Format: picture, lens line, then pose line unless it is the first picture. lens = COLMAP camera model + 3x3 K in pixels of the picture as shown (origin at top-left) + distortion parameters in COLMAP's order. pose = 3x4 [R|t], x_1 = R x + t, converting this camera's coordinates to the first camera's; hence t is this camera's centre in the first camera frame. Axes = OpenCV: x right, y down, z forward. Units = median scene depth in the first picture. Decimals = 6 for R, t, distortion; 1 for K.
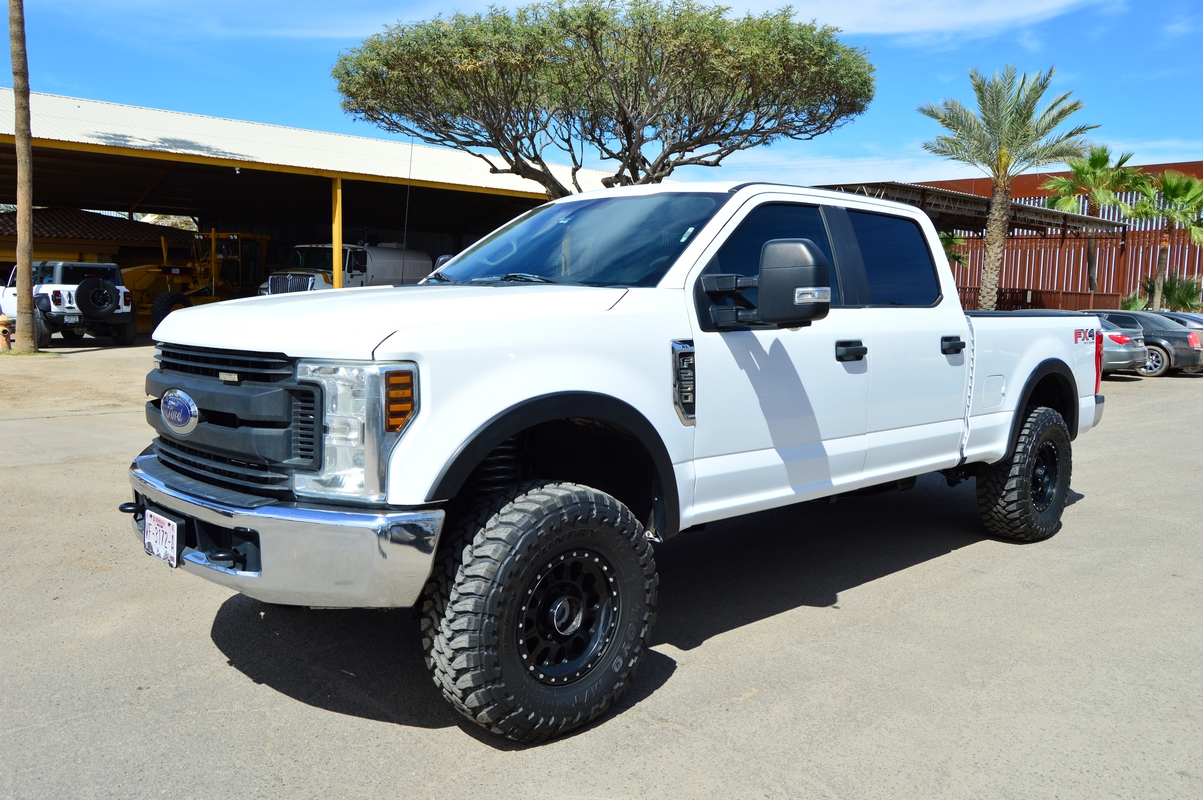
lens RADIAL K [[928.5, 0, 605.6], [0, 928.5, 392.0], [0, 0, 1]] dist [-0.009494, -0.002503]
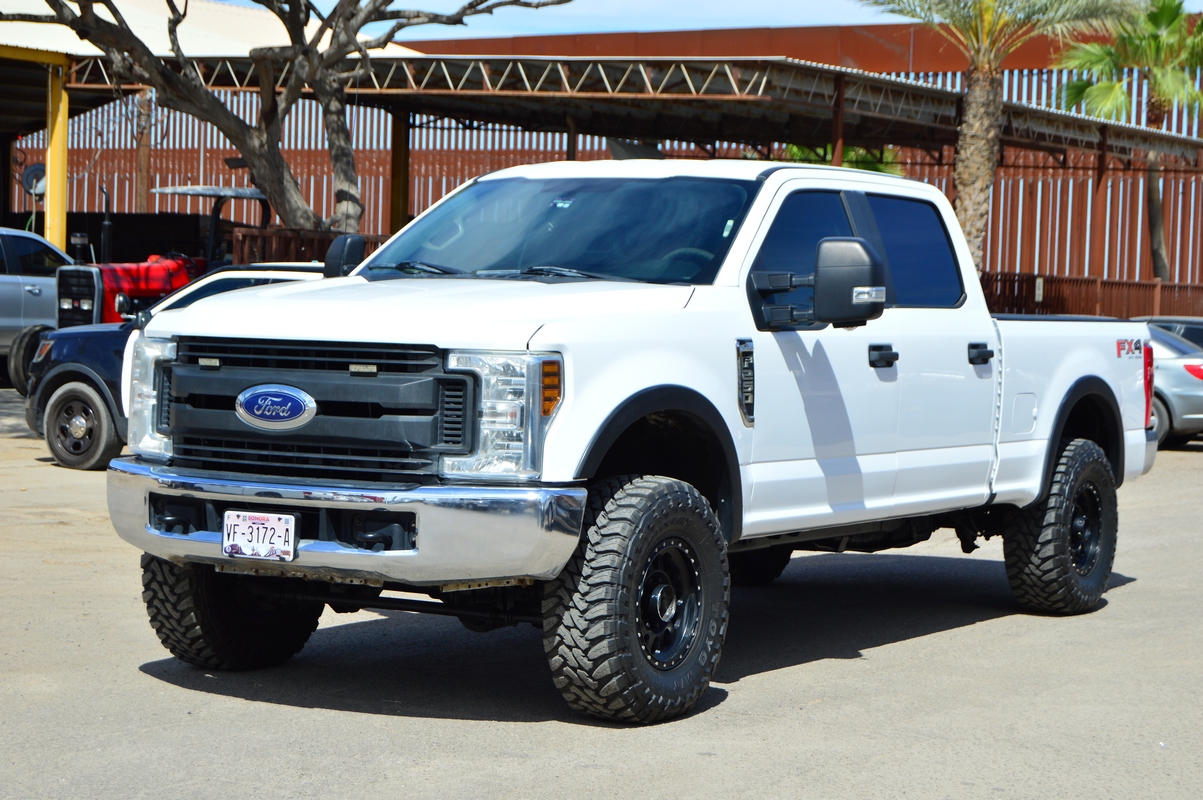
lens RADIAL K [[2373.3, 0, 597.2], [0, 2373.3, 389.0], [0, 0, 1]] dist [0.008051, 0.000000]
pose [[0.969683, 0.000045, 0.244367, -0.566575], [0.013703, 0.998417, -0.054559, 0.109479], [-0.243983, 0.056253, 0.968147, -1.154095]]
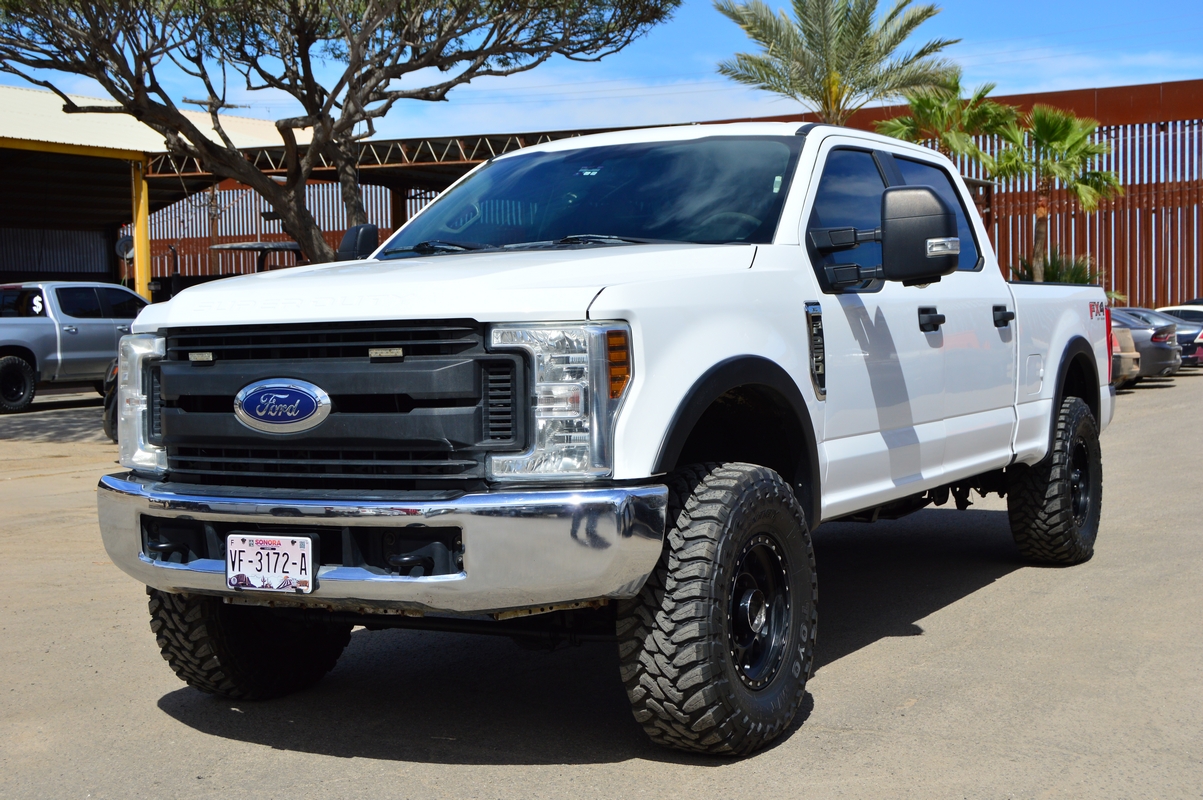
lens RADIAL K [[1598.5, 0, 602.1], [0, 1598.5, 394.8], [0, 0, 1]] dist [-0.001607, 0.000000]
pose [[0.957856, -0.053060, 0.282305, -0.446159], [0.068717, 0.996582, -0.045846, 0.072133], [-0.278908, 0.063313, 0.958229, -0.316889]]
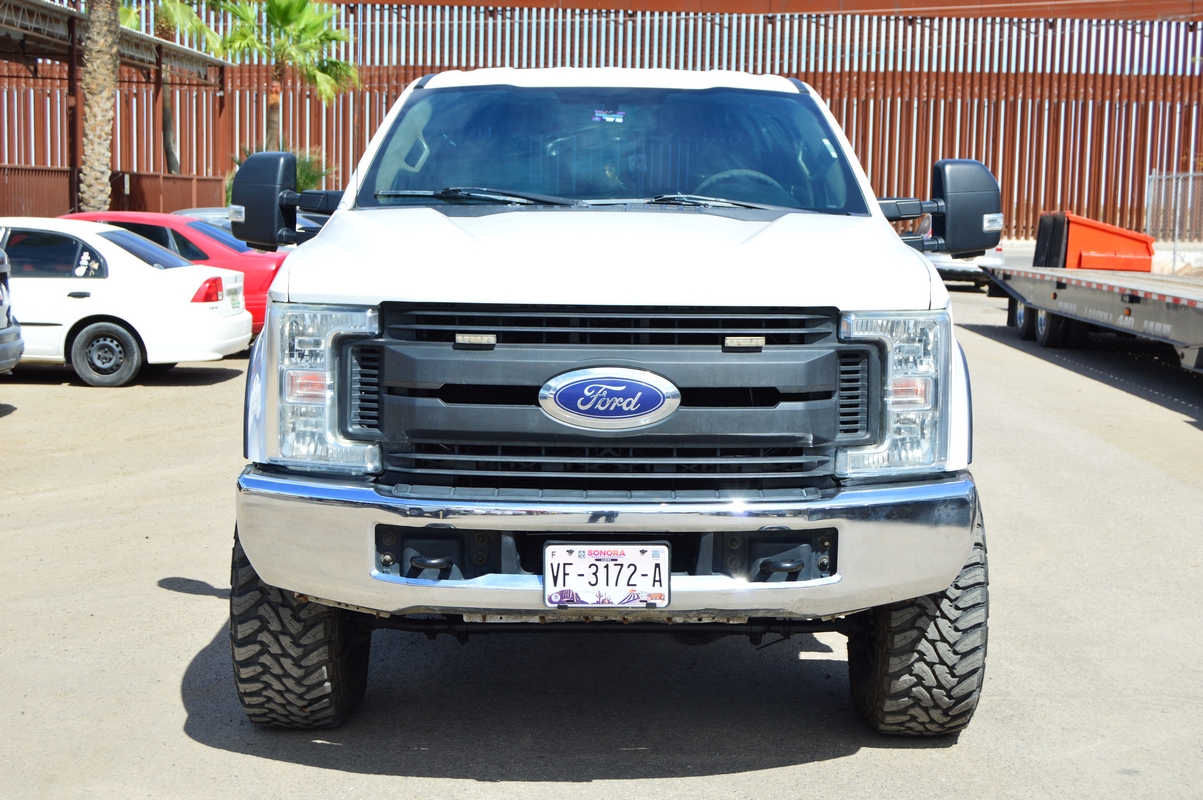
lens RADIAL K [[1811.6, 0, 588.7], [0, 1811.6, 389.5], [0, 0, 1]] dist [-0.013541, 0.000000]
pose [[0.700886, -0.078750, 0.708913, -1.115388], [0.067940, 0.996738, 0.043552, -0.036477], [-0.710030, 0.017639, 0.703950, 0.017515]]
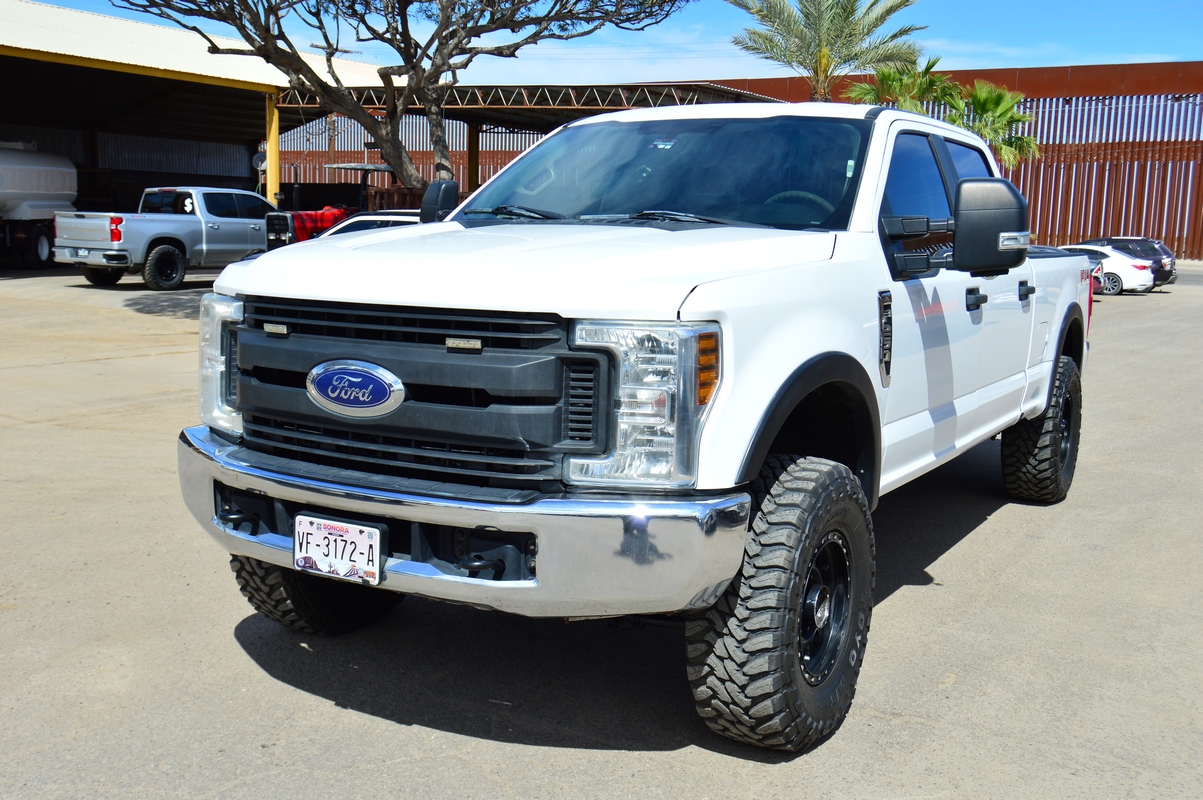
lens RADIAL K [[1192.8, 0, 597.2], [0, 1192.8, 393.5], [0, 0, 1]] dist [-0.010223, 0.000000]
pose [[0.964332, -0.030627, 0.262917, -0.401816], [0.019382, 0.998787, 0.045259, -0.012450], [-0.263985, -0.038549, 0.963756, -0.021359]]
